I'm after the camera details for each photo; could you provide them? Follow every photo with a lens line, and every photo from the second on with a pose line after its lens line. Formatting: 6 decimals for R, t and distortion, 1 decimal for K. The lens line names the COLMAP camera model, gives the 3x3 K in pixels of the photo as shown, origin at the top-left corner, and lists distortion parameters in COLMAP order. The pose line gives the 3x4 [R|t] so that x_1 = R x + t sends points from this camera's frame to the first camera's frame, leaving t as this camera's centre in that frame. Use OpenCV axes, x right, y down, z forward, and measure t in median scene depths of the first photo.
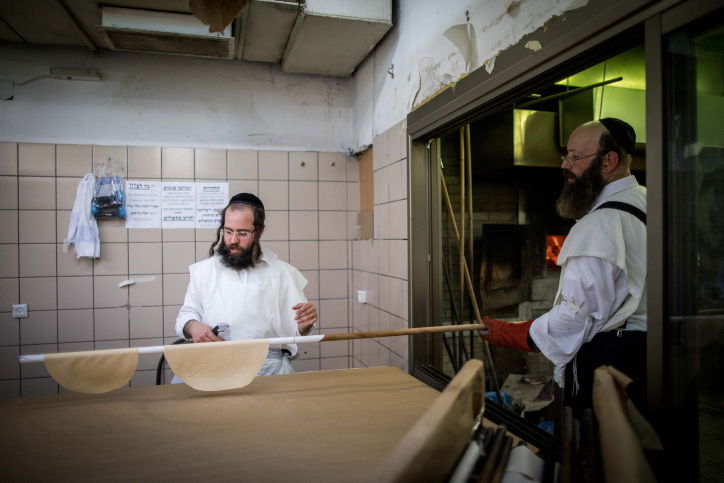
lens RADIAL K [[524.5, 0, 360.7], [0, 524.5, 238.3], [0, 0, 1]] dist [-0.048328, 0.037092]
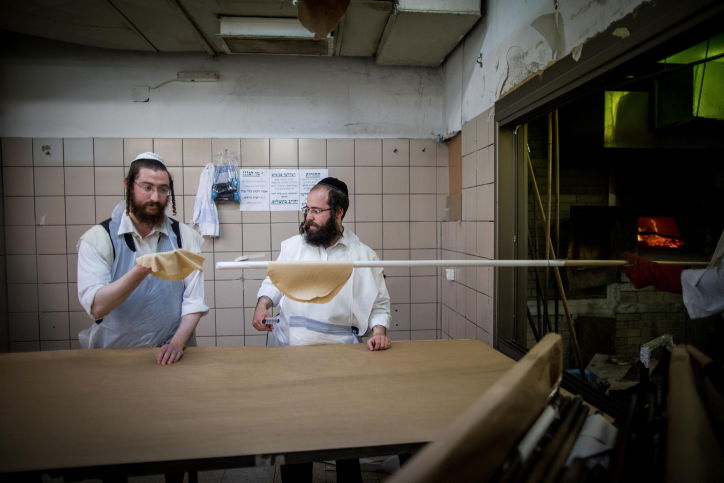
lens RADIAL K [[498.4, 0, 359.4], [0, 498.4, 239.4], [0, 0, 1]] dist [-0.043422, 0.030930]
pose [[0.983992, 0.009152, -0.177975, 0.000853], [-0.001835, 0.999148, 0.041234, -0.002054], [0.178201, -0.040248, 0.983171, -0.028881]]
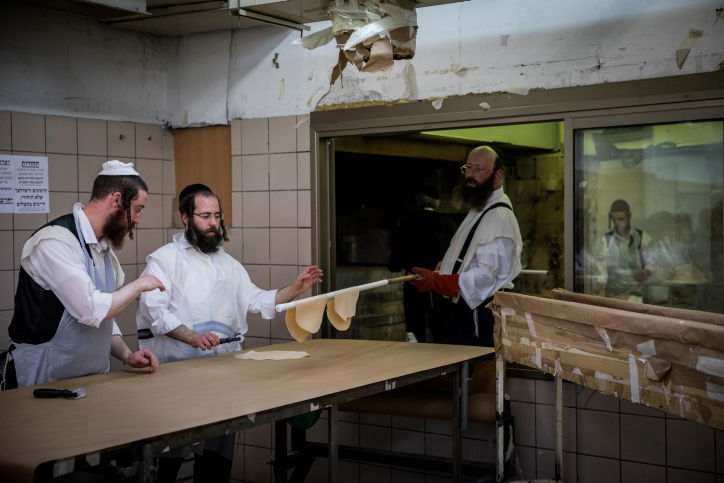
lens RADIAL K [[1102.8, 0, 363.3], [0, 1102.8, 243.8], [0, 0, 1]] dist [0.246347, 0.000000]
pose [[0.801880, -0.007575, 0.597438, -0.982189], [0.000666, 0.999930, 0.011784, 0.007893], [-0.597485, -0.009051, 0.801829, -0.743729]]
